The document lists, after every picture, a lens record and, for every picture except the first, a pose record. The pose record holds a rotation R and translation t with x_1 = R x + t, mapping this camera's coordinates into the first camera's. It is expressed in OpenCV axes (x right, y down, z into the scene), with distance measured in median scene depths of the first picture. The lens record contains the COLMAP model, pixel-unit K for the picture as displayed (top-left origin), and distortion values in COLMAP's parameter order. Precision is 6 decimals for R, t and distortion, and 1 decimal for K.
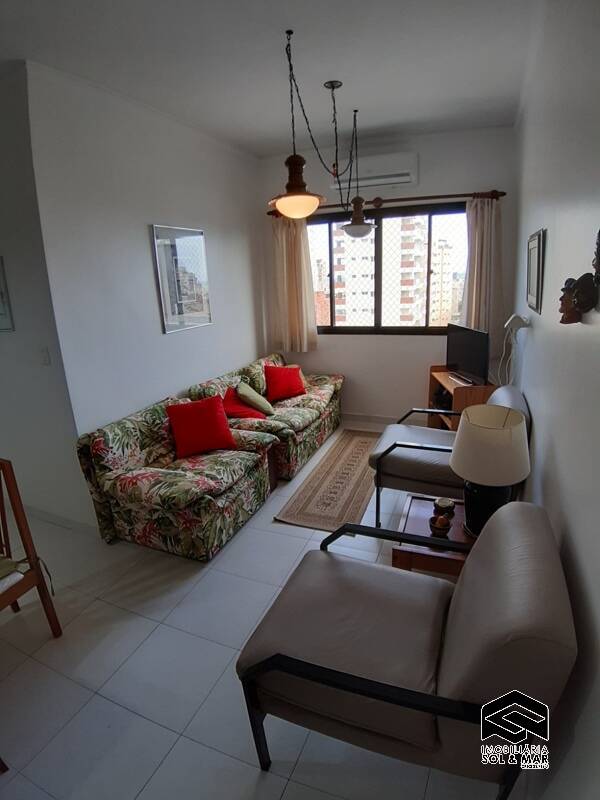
lens RADIAL K [[415.8, 0, 300.0], [0, 415.8, 400.0], [0, 0, 1]] dist [-0.083762, -0.017491]
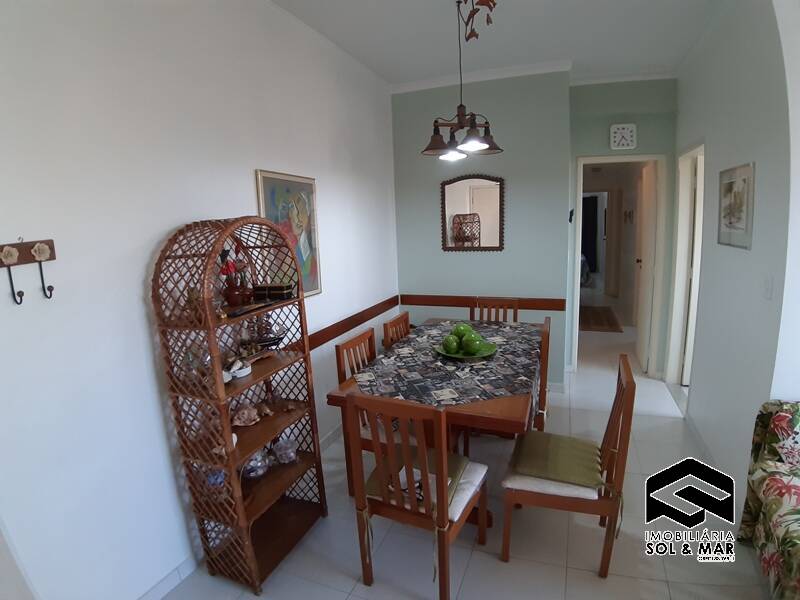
lens RADIAL K [[420.7, 0, 400.0], [0, 420.7, 300.0], [0, 0, 1]] dist [-0.109924, 0.000782]
pose [[0.002225, 0.224705, -0.974424, 0.063034], [-0.248119, 0.944080, 0.217141, -0.047703], [0.968727, 0.241290, 0.057854, 0.188870]]
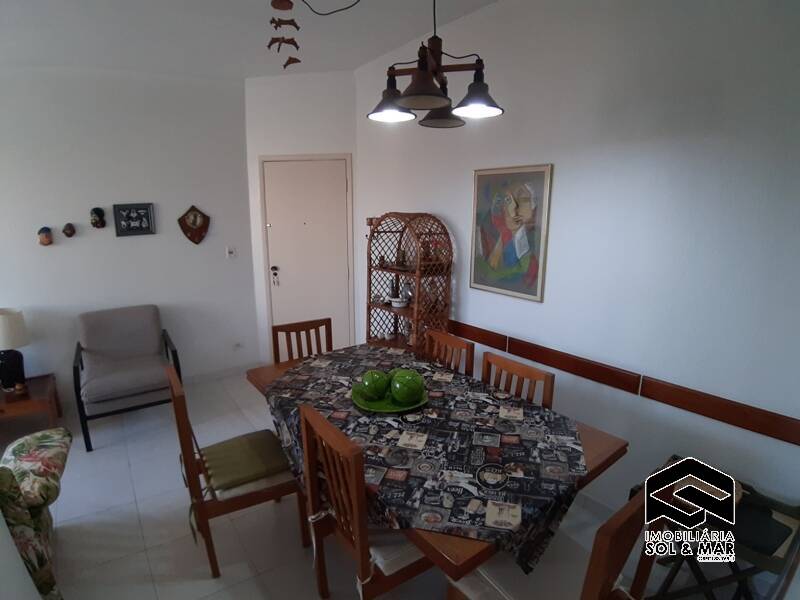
lens RADIAL K [[420.7, 0, 400.0], [0, 420.7, 300.0], [0, 0, 1]] dist [-0.109924, 0.000782]
pose [[-0.853935, -0.062817, 0.516574, -0.945895], [0.185011, 0.891180, 0.414208, -0.178688], [-0.486380, 0.449279, -0.749389, 0.731123]]
